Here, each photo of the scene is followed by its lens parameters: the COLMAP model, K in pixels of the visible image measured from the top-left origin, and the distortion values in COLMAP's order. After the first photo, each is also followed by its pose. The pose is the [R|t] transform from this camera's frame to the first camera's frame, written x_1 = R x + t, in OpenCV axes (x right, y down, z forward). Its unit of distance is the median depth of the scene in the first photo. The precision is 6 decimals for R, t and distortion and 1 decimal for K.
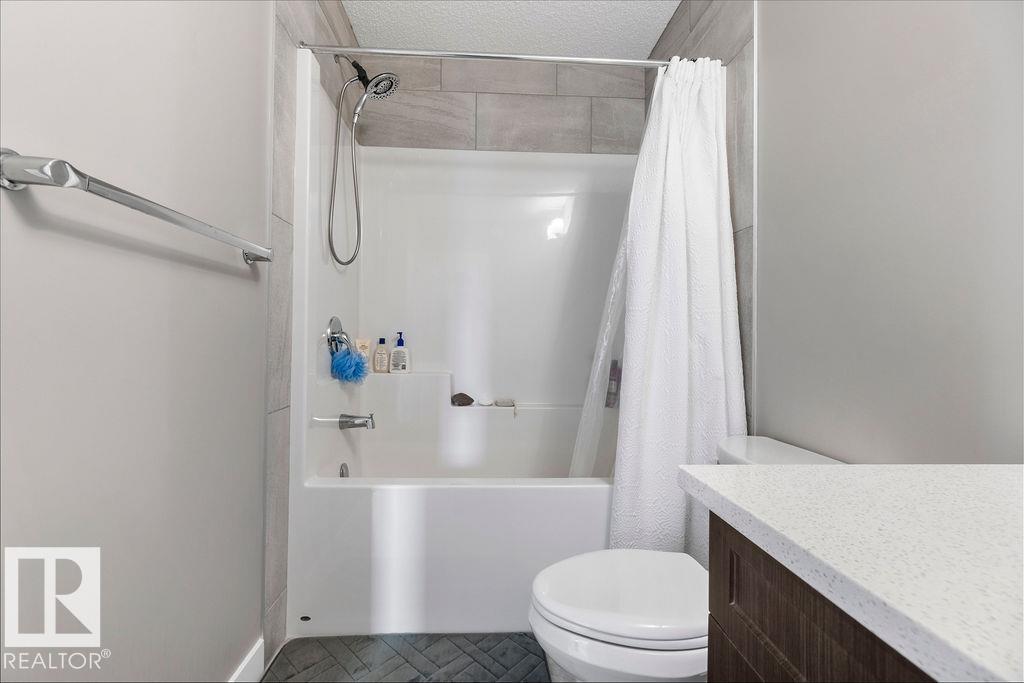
lens RADIAL K [[440.1, 0, 511.4], [0, 440.1, 336.9], [0, 0, 1]] dist [-0.005131, 0.003058]
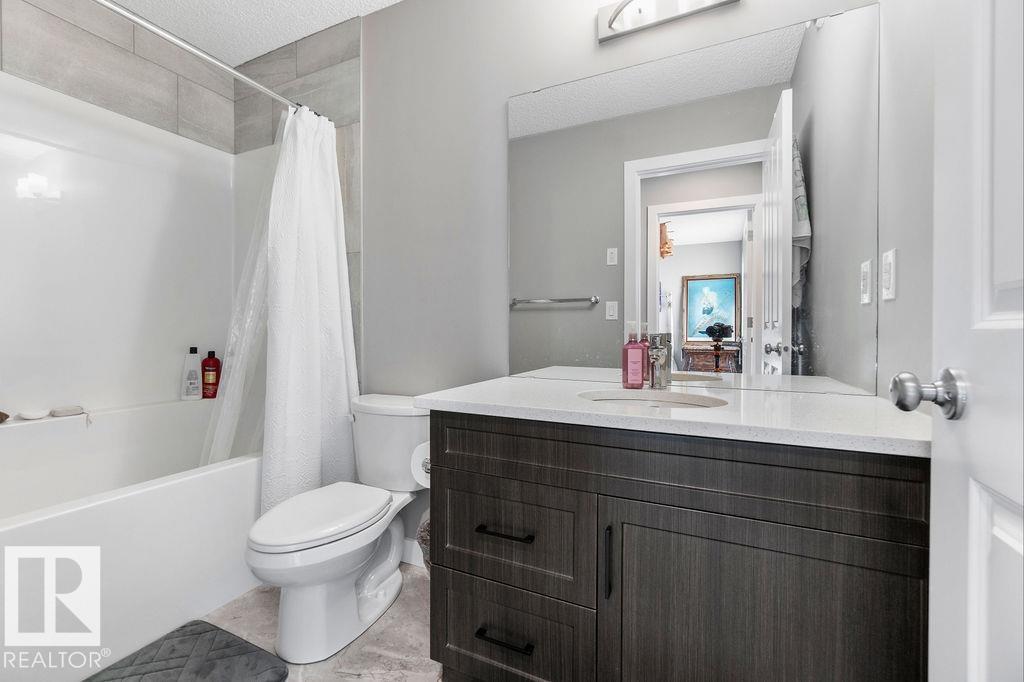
lens RADIAL K [[440.1, 0, 502.1], [0, 440.1, 334.5], [0, 0, 1]] dist [-0.005131, 0.003058]
pose [[0.475161, -0.015256, 0.879767, -0.340355], [-0.000727, 0.999843, 0.017731, -0.004064], [-0.879899, -0.009064, 0.475075, -0.072849]]
